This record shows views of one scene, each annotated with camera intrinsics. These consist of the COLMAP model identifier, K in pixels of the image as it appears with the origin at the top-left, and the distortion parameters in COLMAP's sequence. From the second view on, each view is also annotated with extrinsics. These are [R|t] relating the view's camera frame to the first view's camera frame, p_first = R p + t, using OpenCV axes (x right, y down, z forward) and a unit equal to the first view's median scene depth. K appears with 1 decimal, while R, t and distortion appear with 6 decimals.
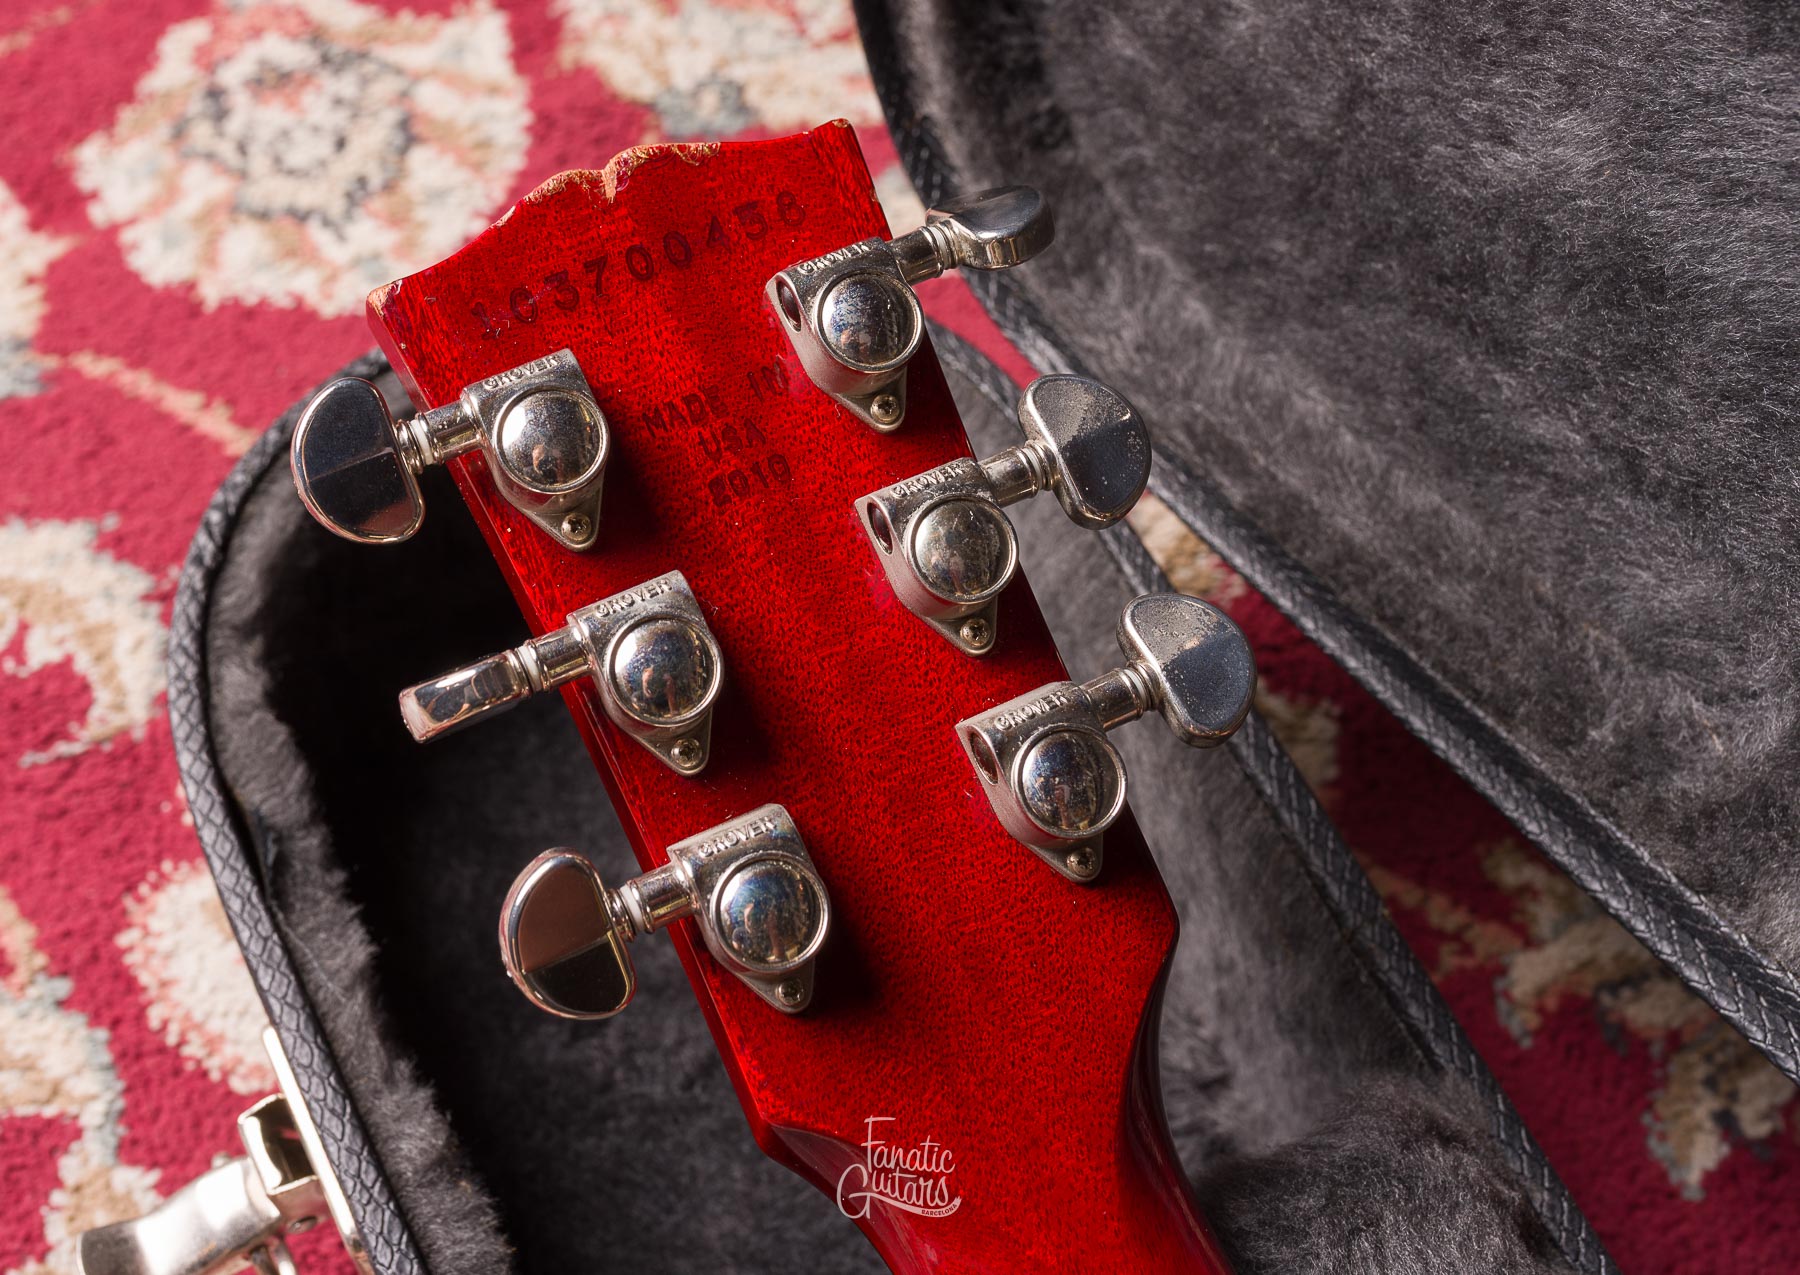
lens RADIAL K [[2127.2, 0, 717.2], [0, 2127.2, 548.5], [0, 0, 1]] dist [0.005881, 0.000000]
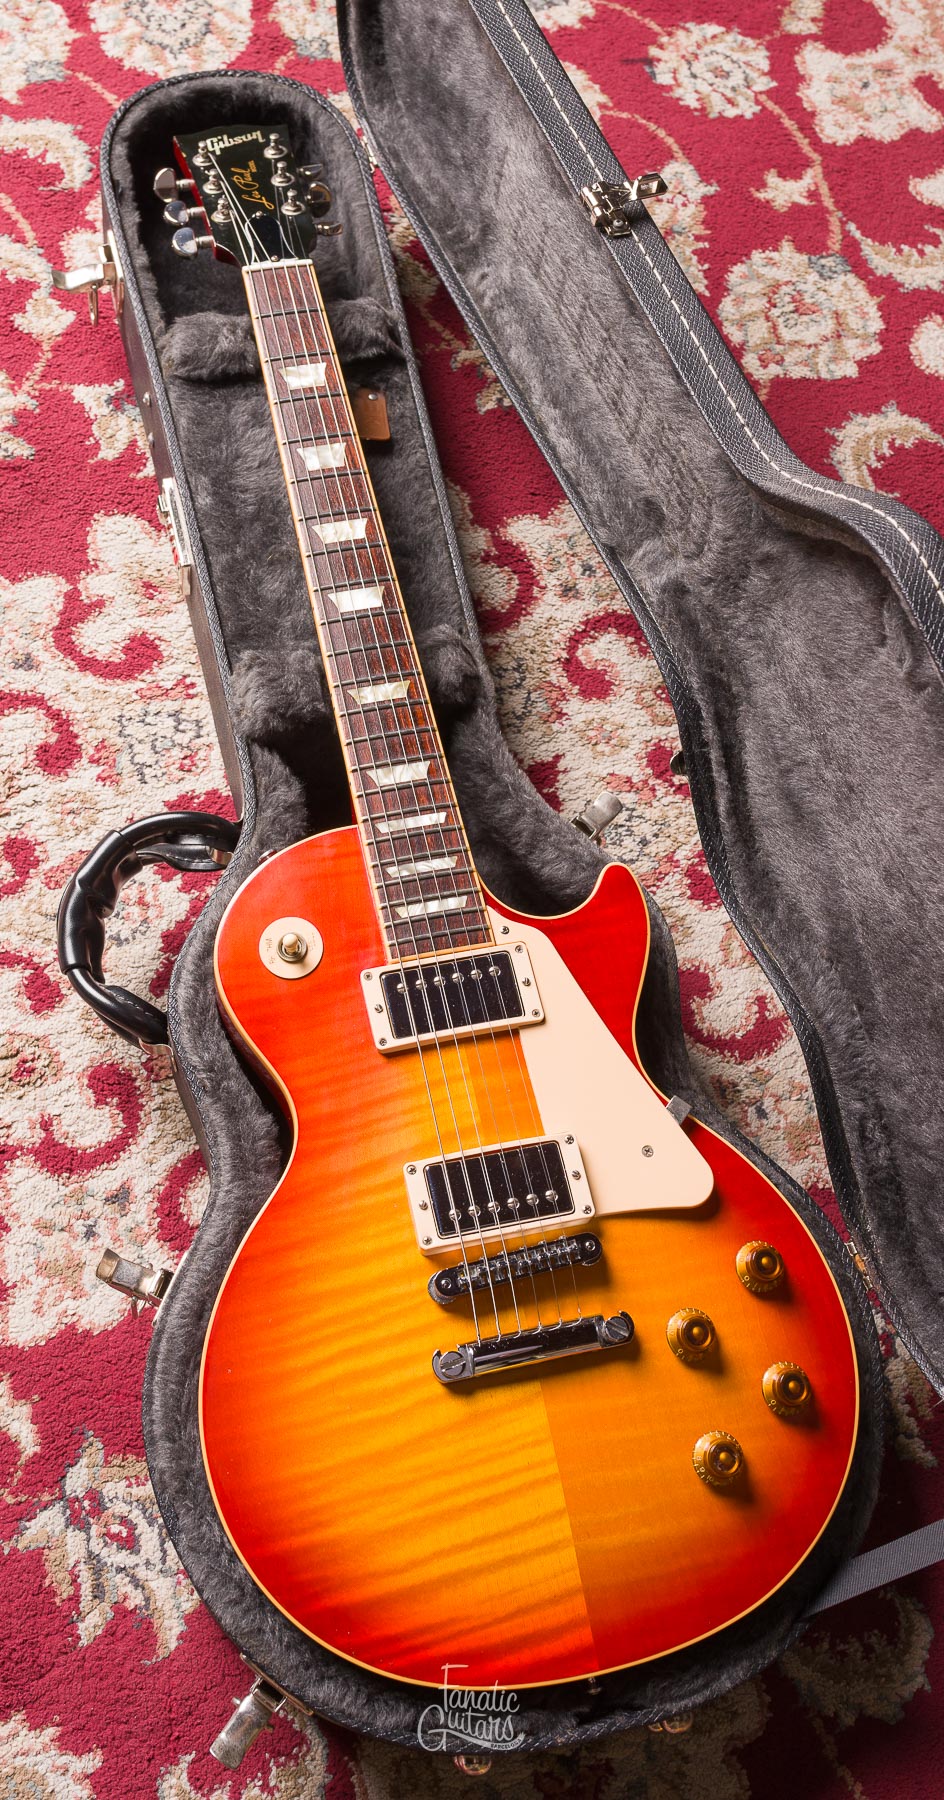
lens RADIAL K [[1875.8, 0, 428.7], [0, 1875.8, 879.6], [0, 0, 1]] dist [-0.001465, 0.000000]
pose [[0.967054, 0.252132, 0.035159, 0.434967], [-0.254571, 0.957309, 0.136943, 0.609823], [0.000869, -0.141382, 0.989955, -2.097575]]
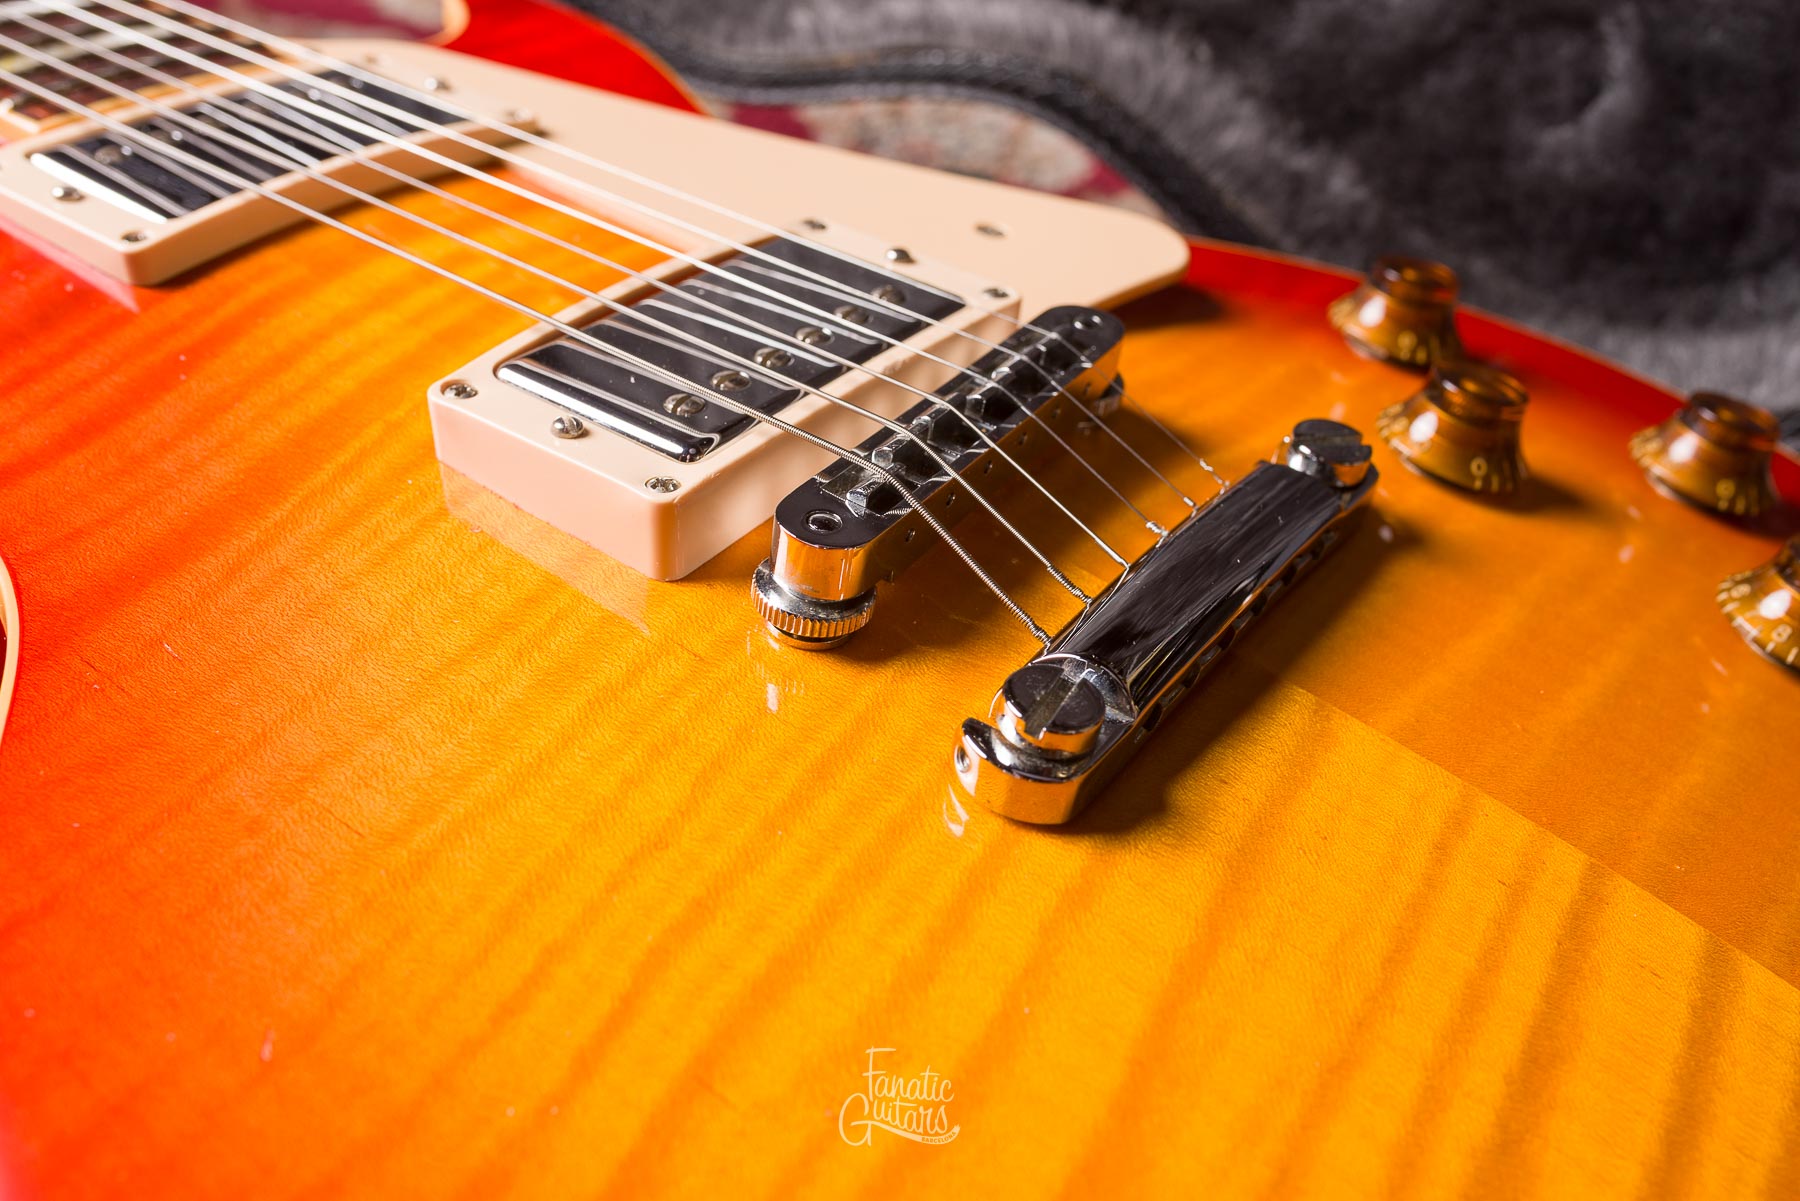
lens RADIAL K [[1785.6, 0, 896.4], [0, 1785.6, 648.5], [0, 0, 1]] dist [0.004066, 0.000000]
pose [[0.850442, -0.183335, 0.493088, 0.400062], [0.349780, 0.897172, -0.269698, 1.493785], [-0.392940, 0.401835, 0.827119, -0.518652]]
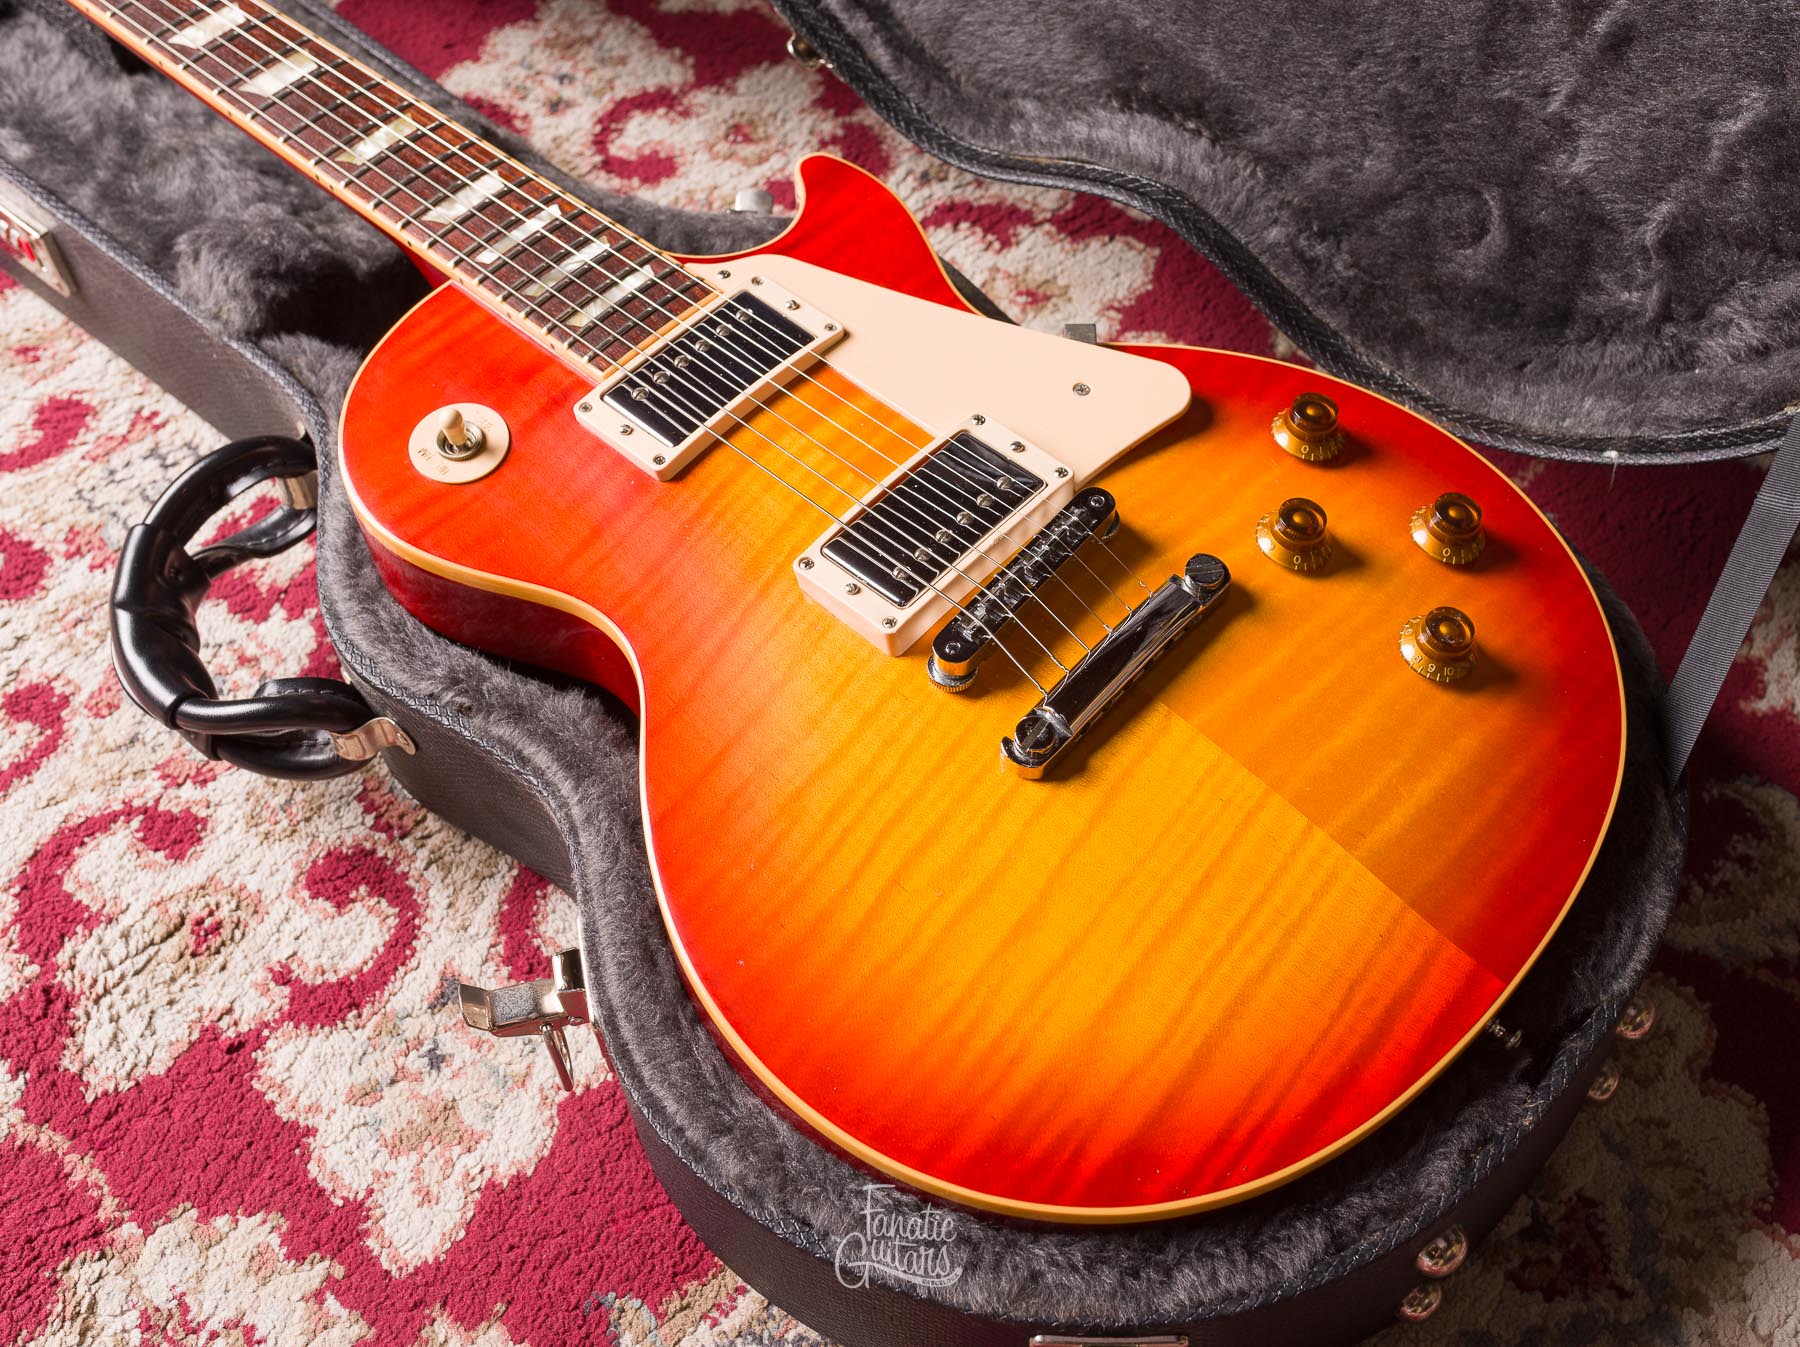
lens RADIAL K [[1958.9, 0, 1021.4], [0, 1958.9, 667.5], [0, 0, 1]] dist [0.000537, 0.000000]
pose [[0.913220, -0.299956, 0.275783, 0.302671], [0.322728, 0.945640, -0.040146, 1.400697], [-0.248750, 0.125665, 0.960381, -1.426240]]
